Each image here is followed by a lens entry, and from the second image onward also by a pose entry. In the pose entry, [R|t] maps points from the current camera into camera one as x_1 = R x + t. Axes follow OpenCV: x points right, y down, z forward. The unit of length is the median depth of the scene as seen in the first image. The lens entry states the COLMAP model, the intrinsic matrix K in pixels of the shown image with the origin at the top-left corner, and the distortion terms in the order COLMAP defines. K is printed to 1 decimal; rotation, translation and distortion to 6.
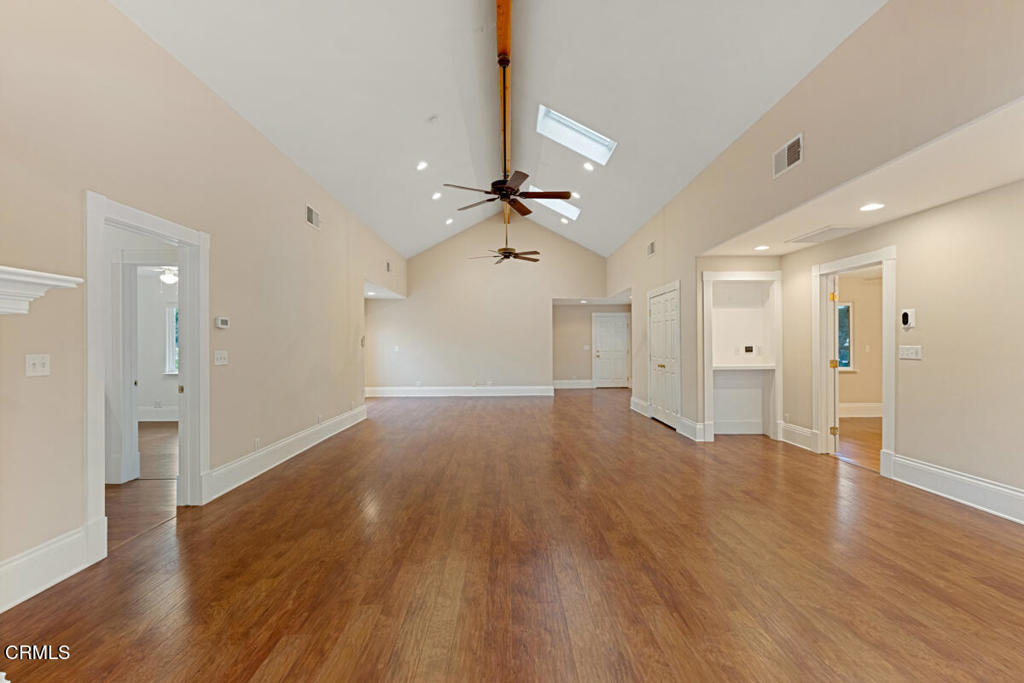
lens RADIAL K [[420.9, 0, 512.0], [0, 420.9, 341.5], [0, 0, 1]] dist [0.000560, 0.000038]
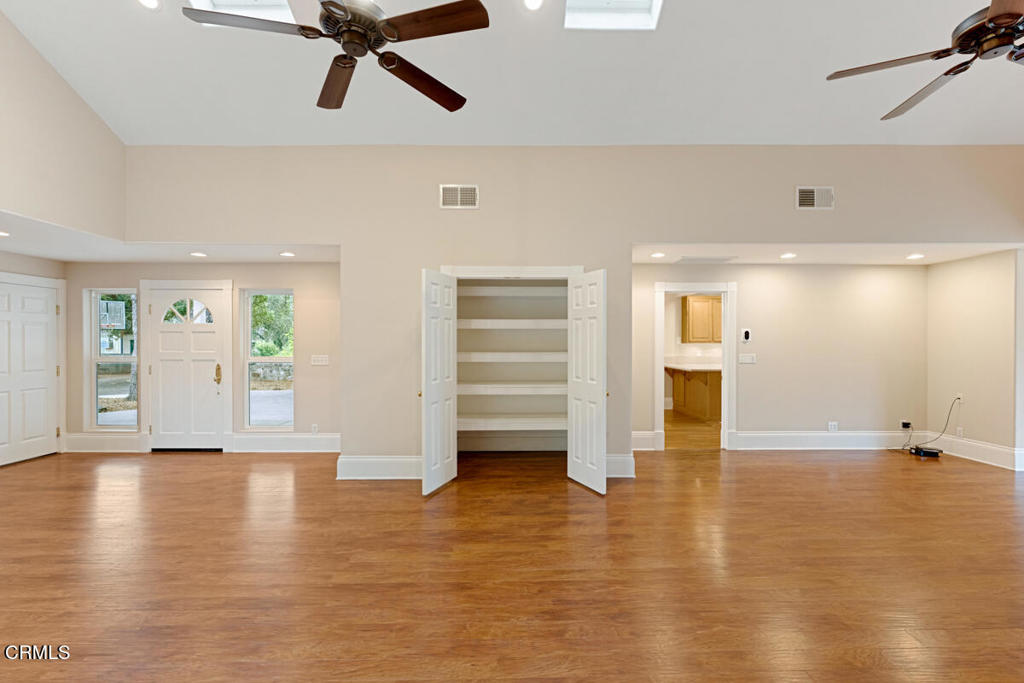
lens RADIAL K [[443.2, 0, 512.0], [0, 443.2, 341.5], [0, 0, 1]] dist [-0.001229, -0.000102]
pose [[0.008990, -0.003838, 0.999952, -0.599950], [-0.006123, 0.999974, 0.003893, -0.034328], [-0.999941, -0.006158, 0.008966, 1.789617]]
